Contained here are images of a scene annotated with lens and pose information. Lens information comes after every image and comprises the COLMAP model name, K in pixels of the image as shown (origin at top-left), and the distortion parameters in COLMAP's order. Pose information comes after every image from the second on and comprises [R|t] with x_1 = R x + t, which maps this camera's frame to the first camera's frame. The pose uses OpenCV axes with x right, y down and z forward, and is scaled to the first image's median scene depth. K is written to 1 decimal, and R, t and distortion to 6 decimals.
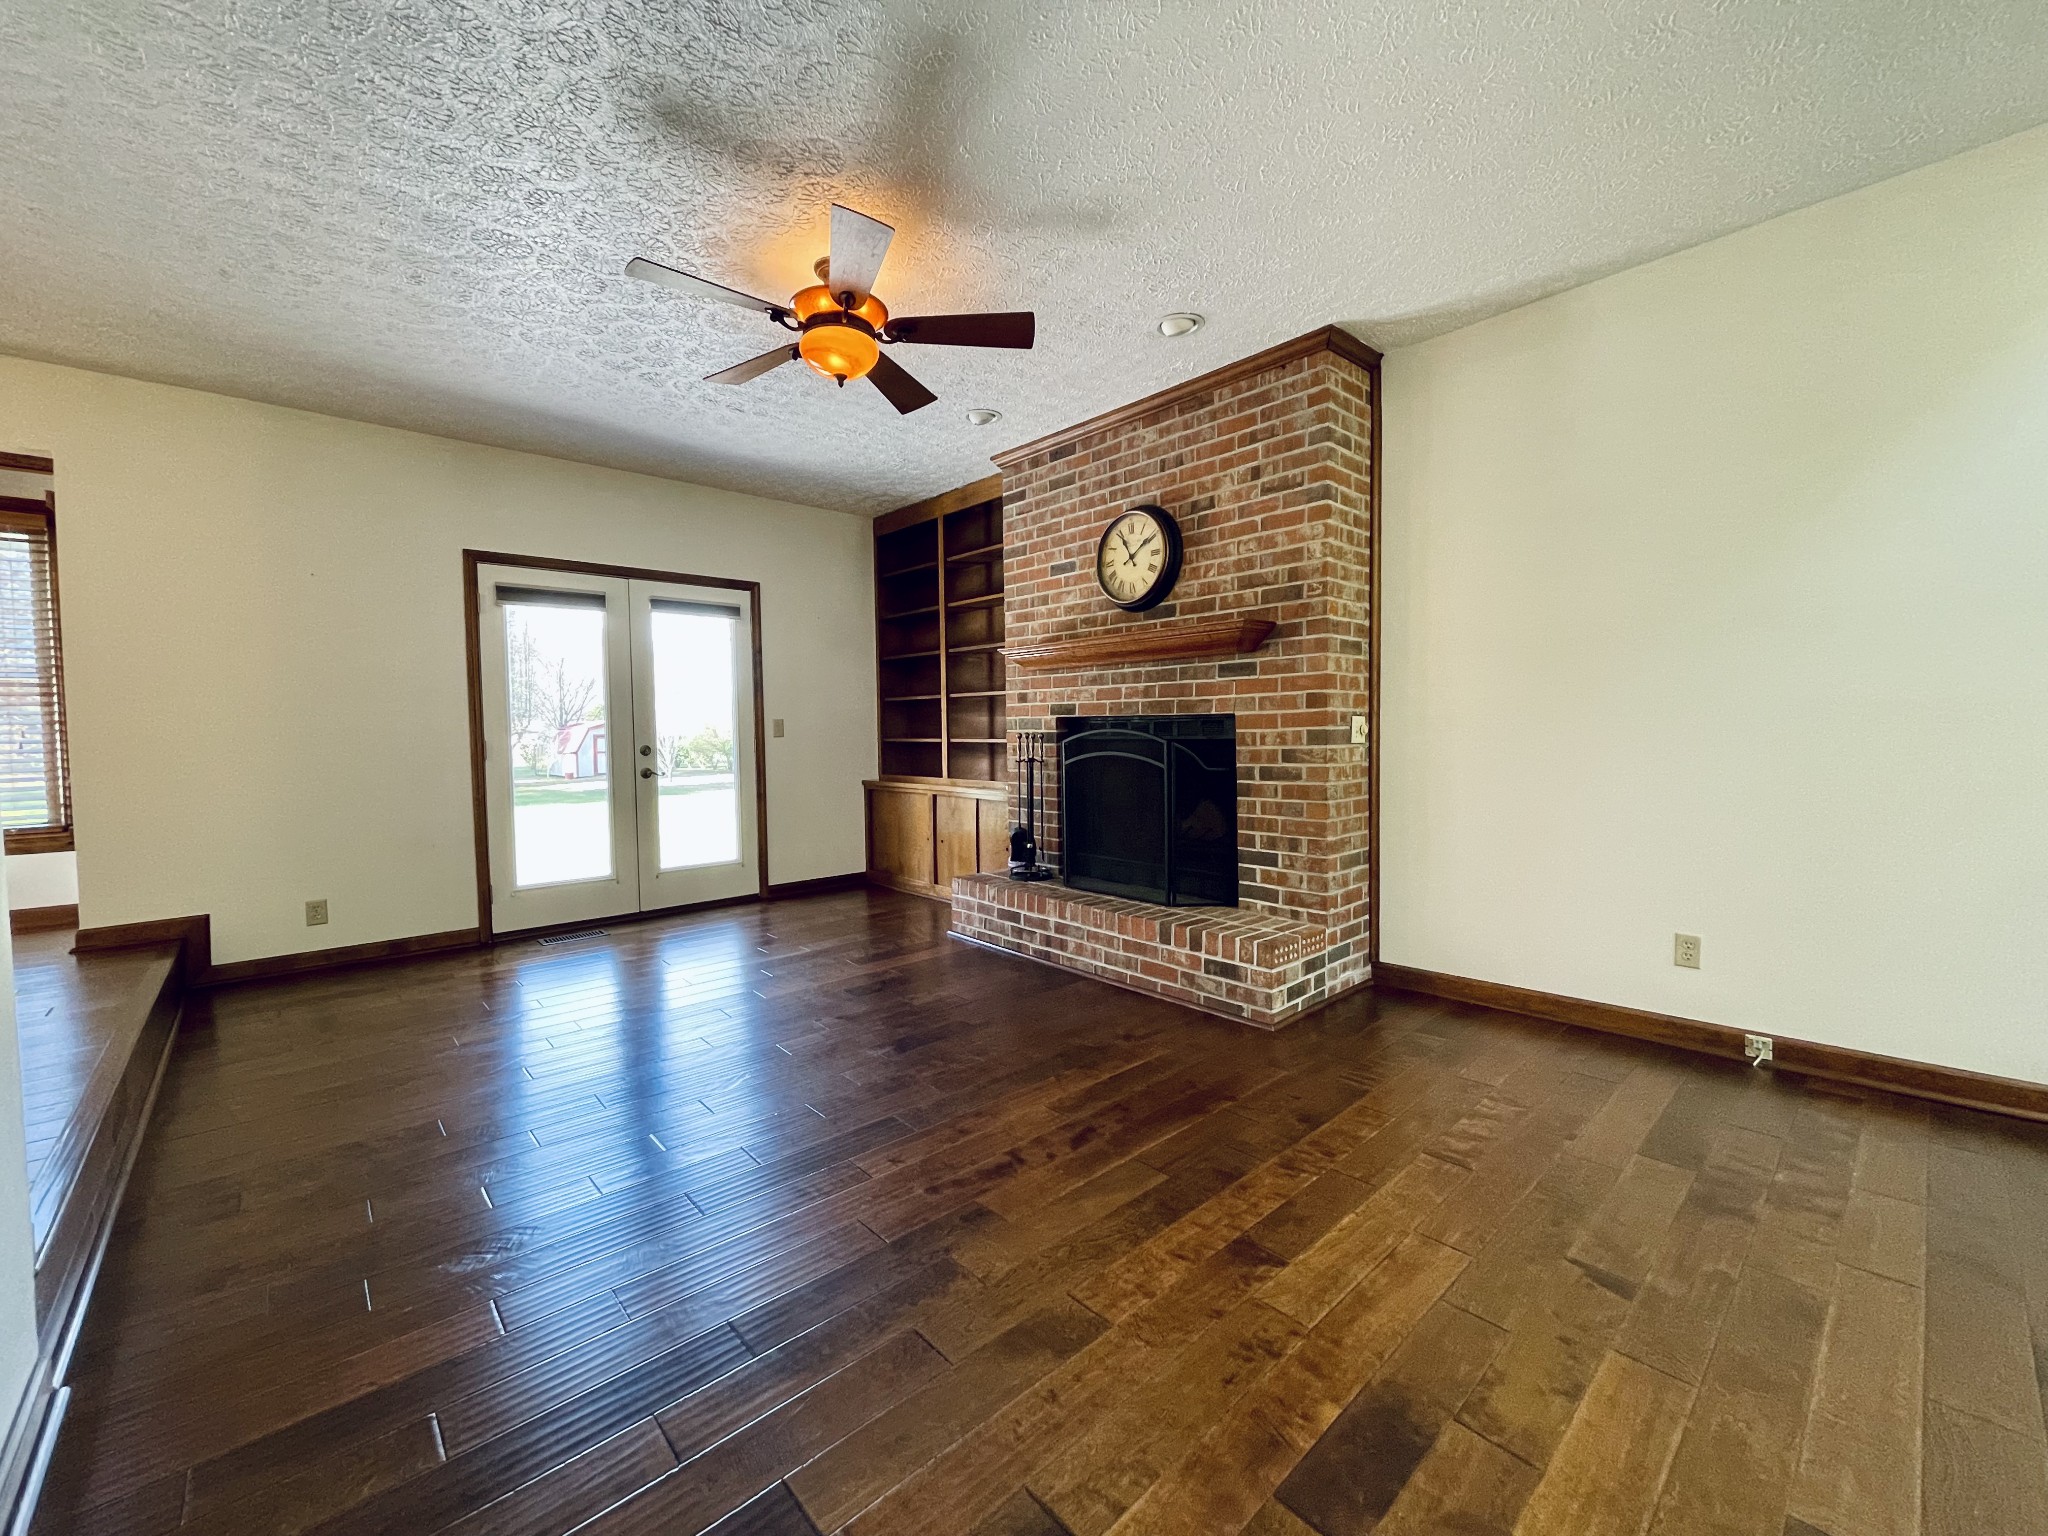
lens RADIAL K [[820.8, 0, 1013.3], [0, 820.8, 766.3], [0, 0, 1]] dist [-0.000142, -0.000298]
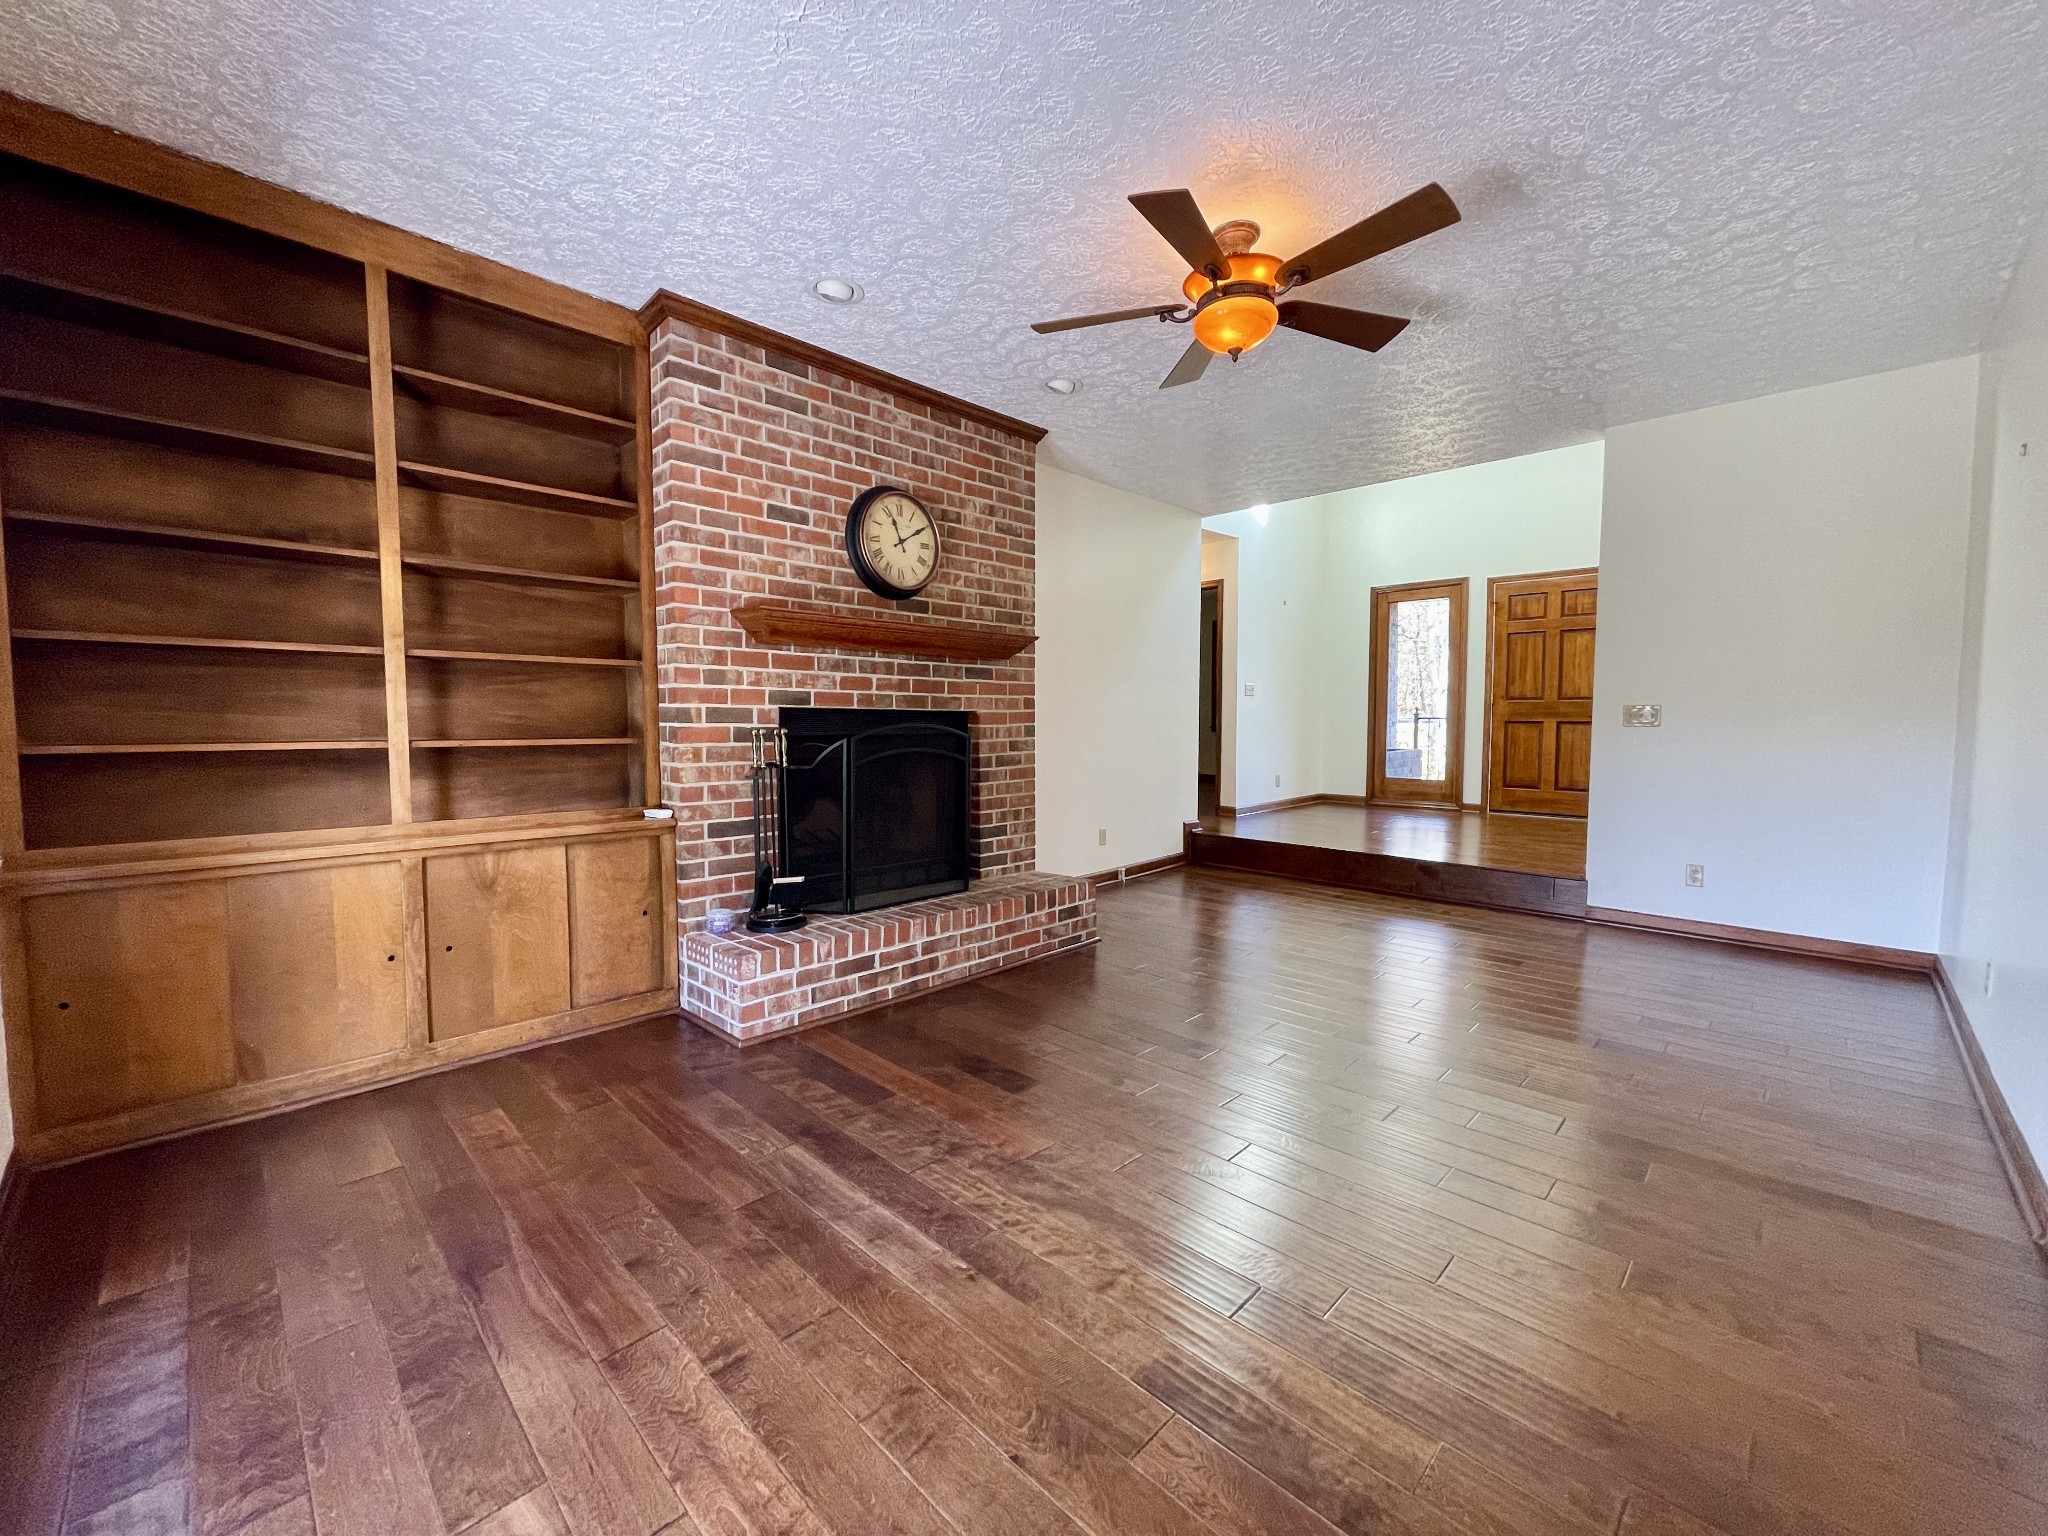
lens RADIAL K [[820.8, 0, 1013.3], [0, 820.8, 766.3], [0, 0, 1]] dist [-0.000142, -0.000298]
pose [[-0.064412, -0.045205, 0.996899, -0.829116], [0.043568, 0.997894, 0.048066, -0.037344], [-0.996972, 0.046529, -0.062307, 0.958290]]
